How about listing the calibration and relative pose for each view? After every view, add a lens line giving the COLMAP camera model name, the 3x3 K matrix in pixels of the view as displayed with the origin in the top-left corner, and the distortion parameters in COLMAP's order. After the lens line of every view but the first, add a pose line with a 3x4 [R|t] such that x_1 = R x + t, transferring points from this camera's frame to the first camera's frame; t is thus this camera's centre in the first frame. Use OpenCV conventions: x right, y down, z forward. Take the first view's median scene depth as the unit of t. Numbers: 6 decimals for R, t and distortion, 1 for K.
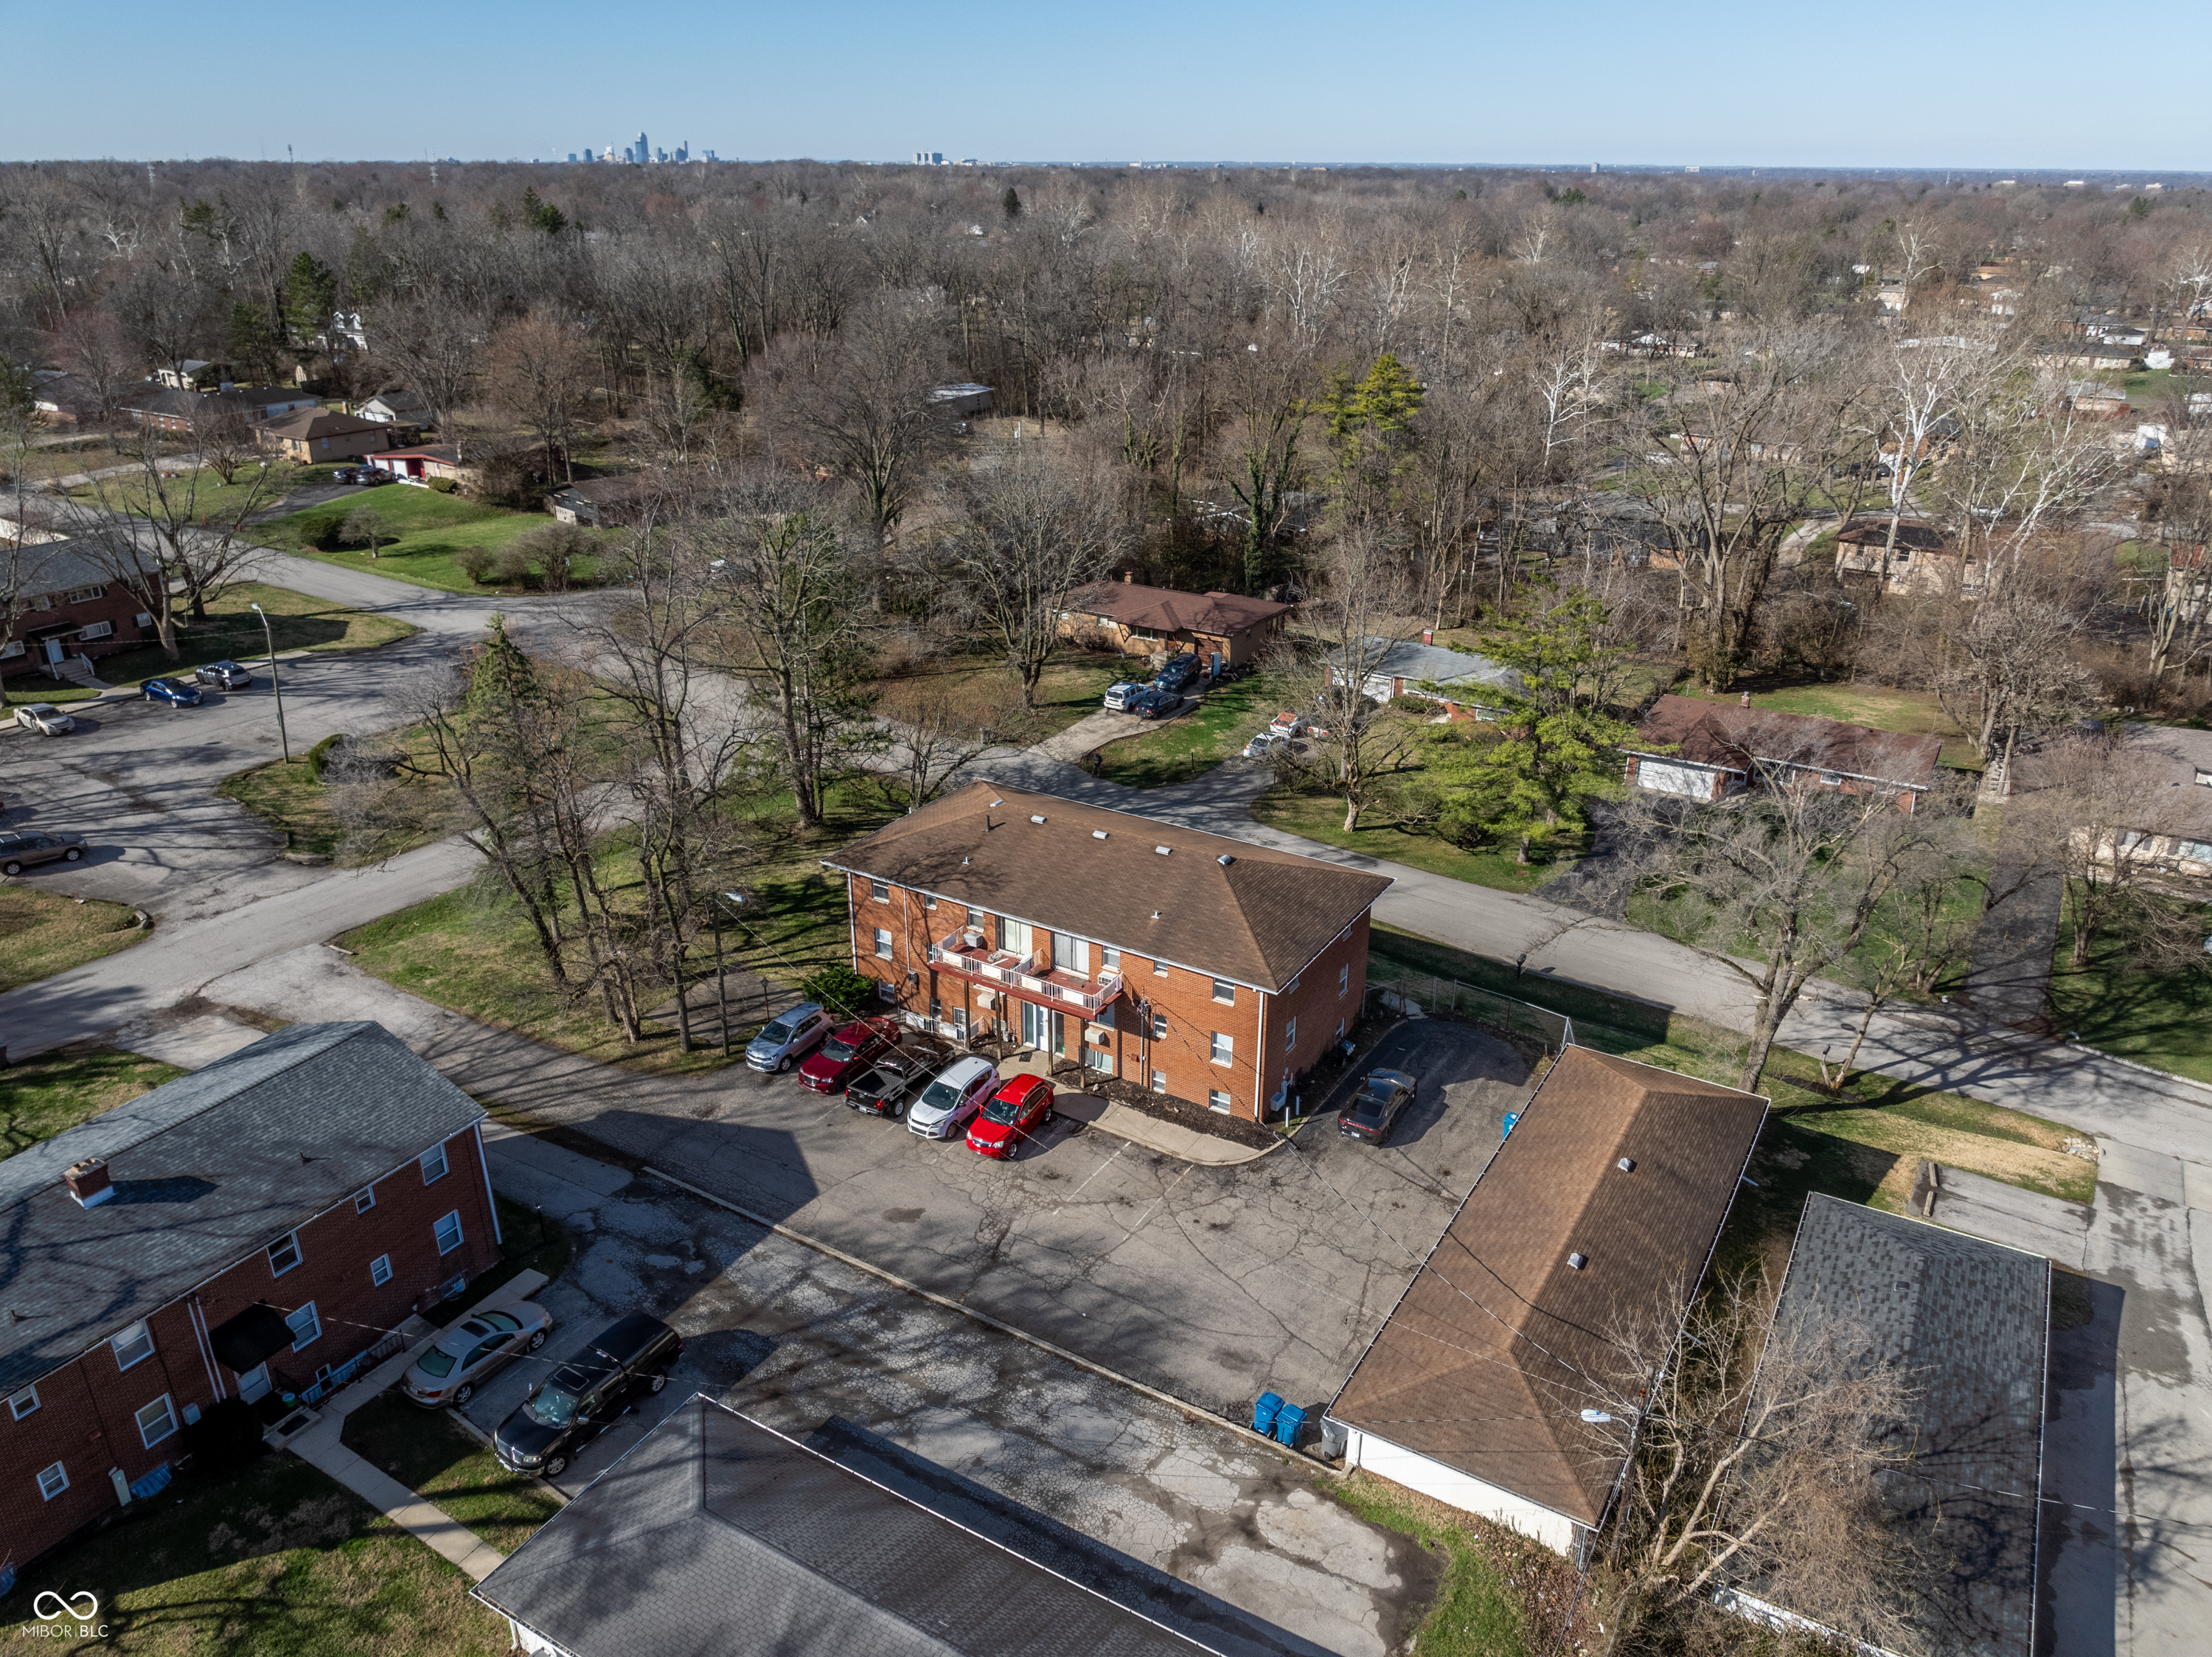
lens RADIAL K [[1555.0, 0, 1115.1], [0, 1555.0, 822.7], [0, 0, 1]] dist [-0.034268, 0.018241]
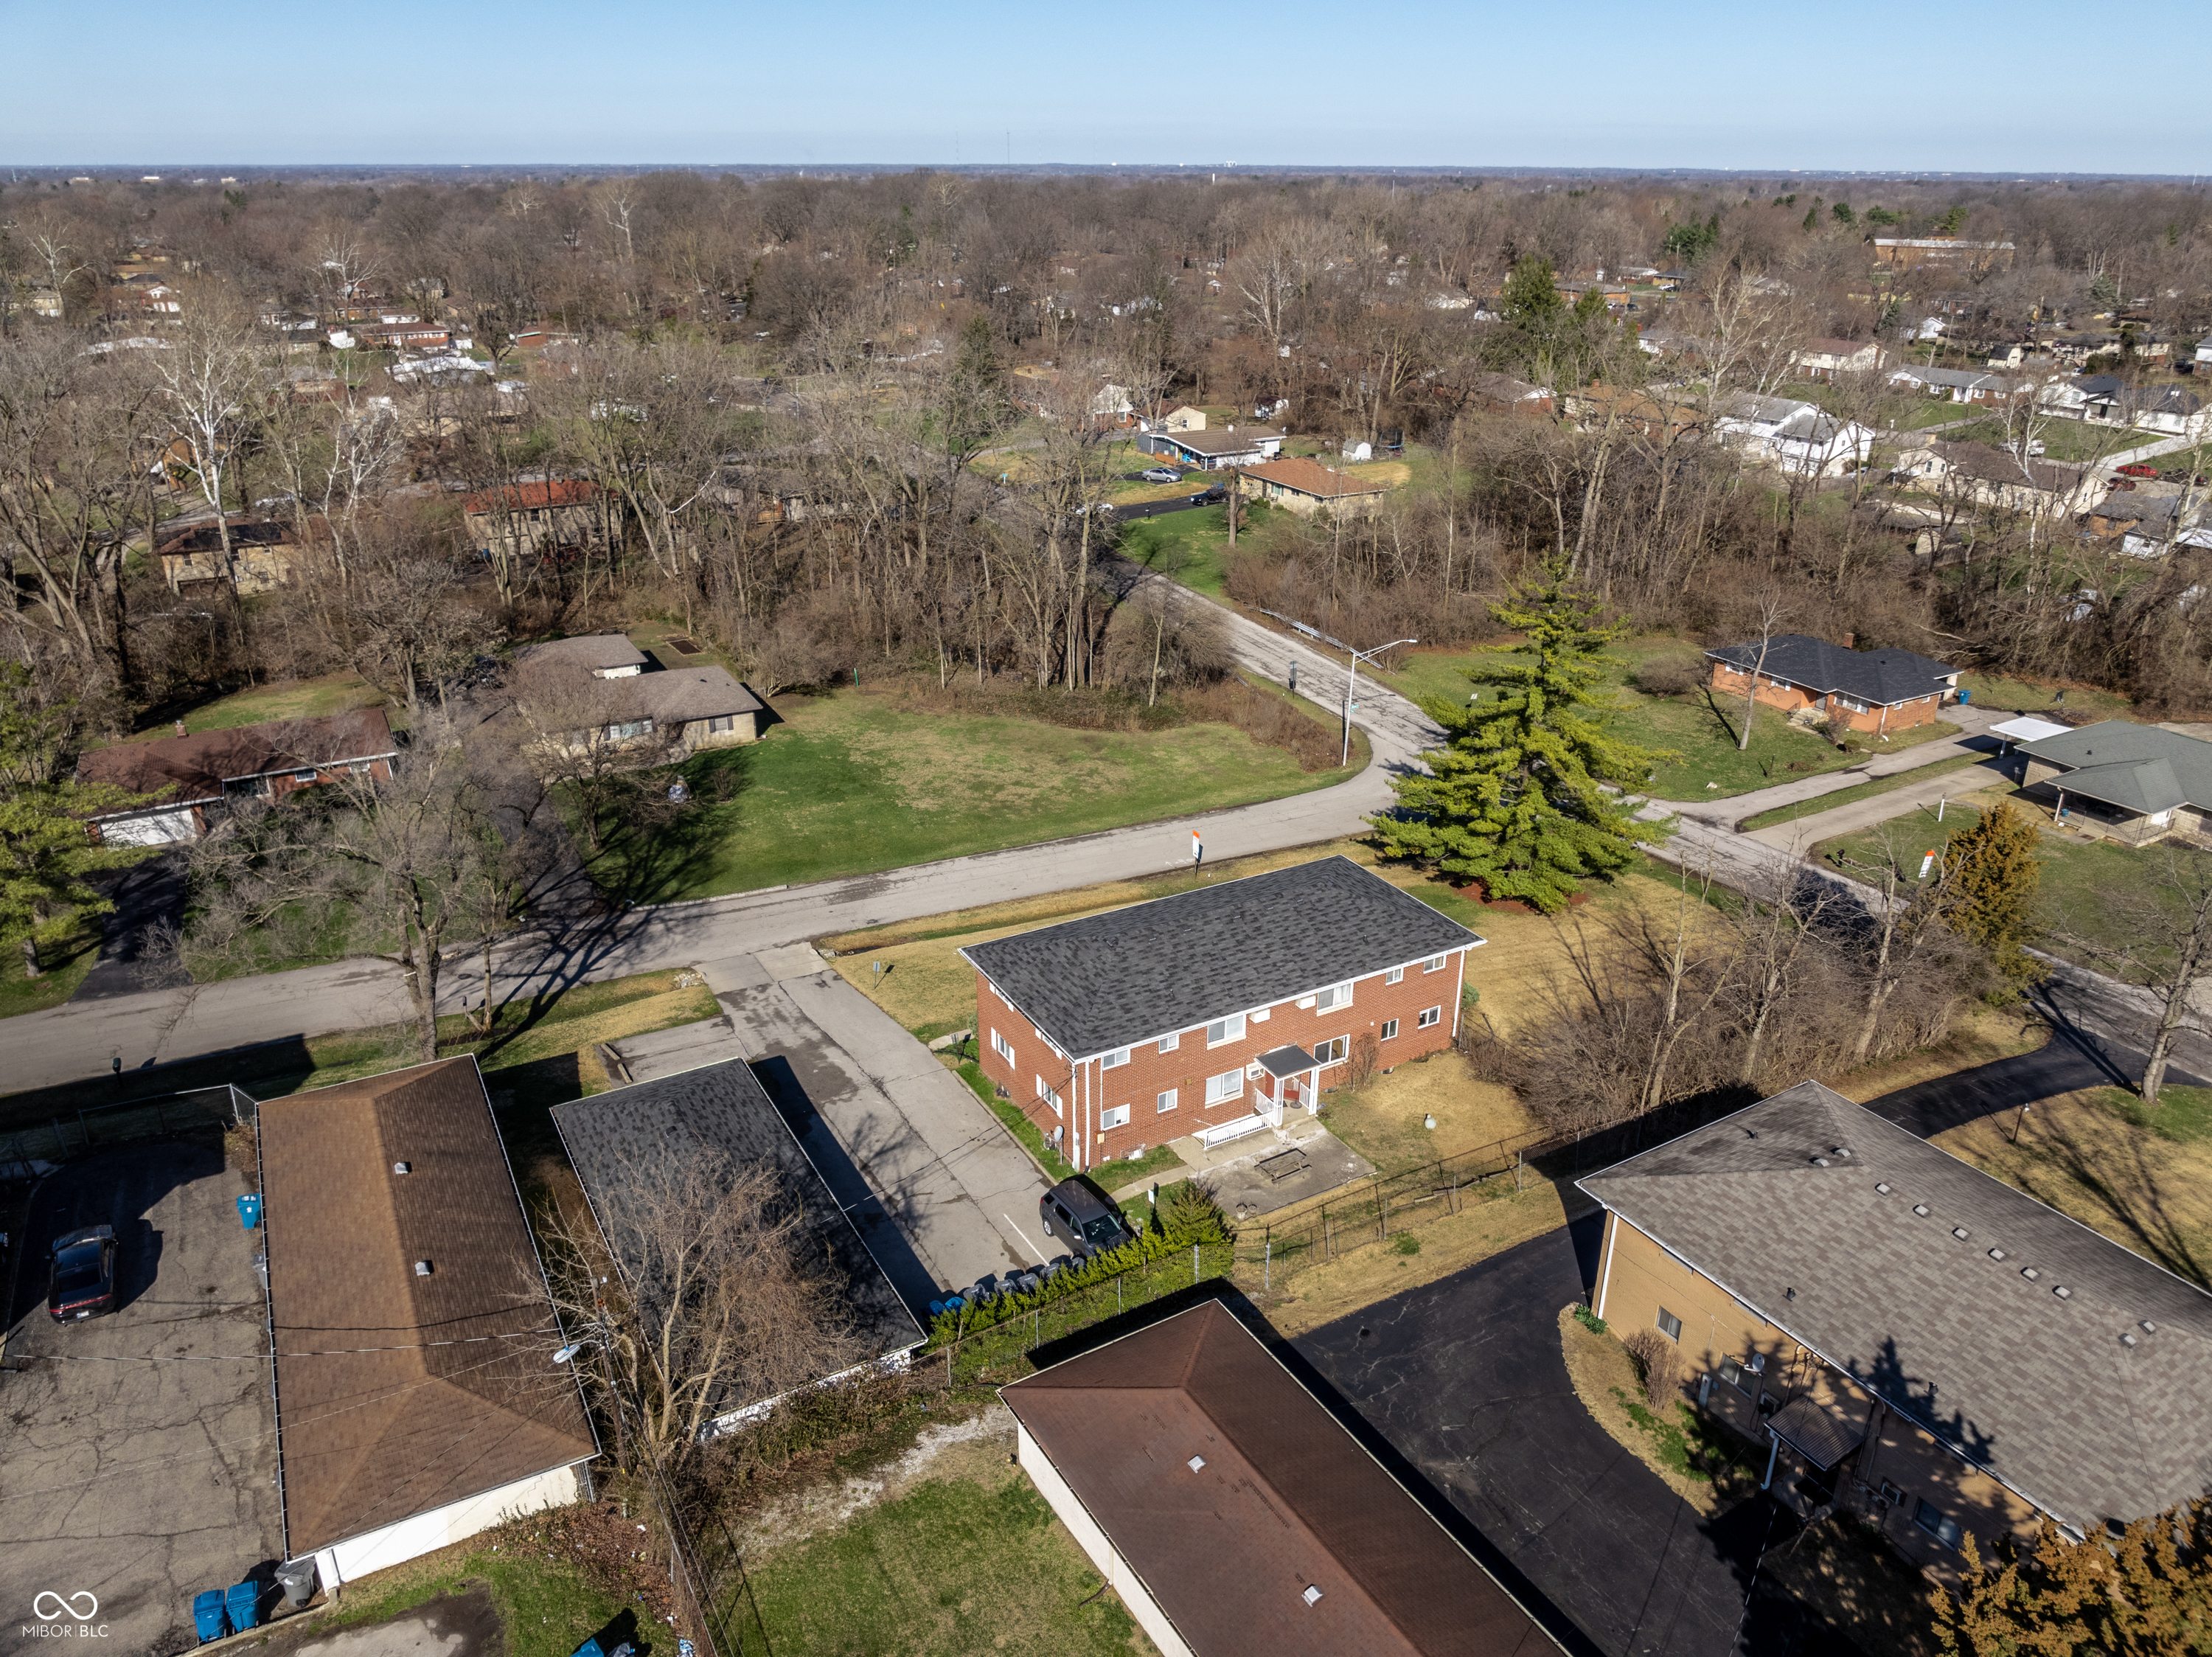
lens RADIAL K [[1555.0, 0, 1115.1], [0, 1555.0, 822.7], [0, 0, 1]] dist [-0.034268, 0.018241]
pose [[0.499457, -0.338832, 0.797330, -0.125853], [0.336788, 0.923893, 0.181648, -0.007747], [-0.798196, 0.177806, 0.575559, 0.020544]]
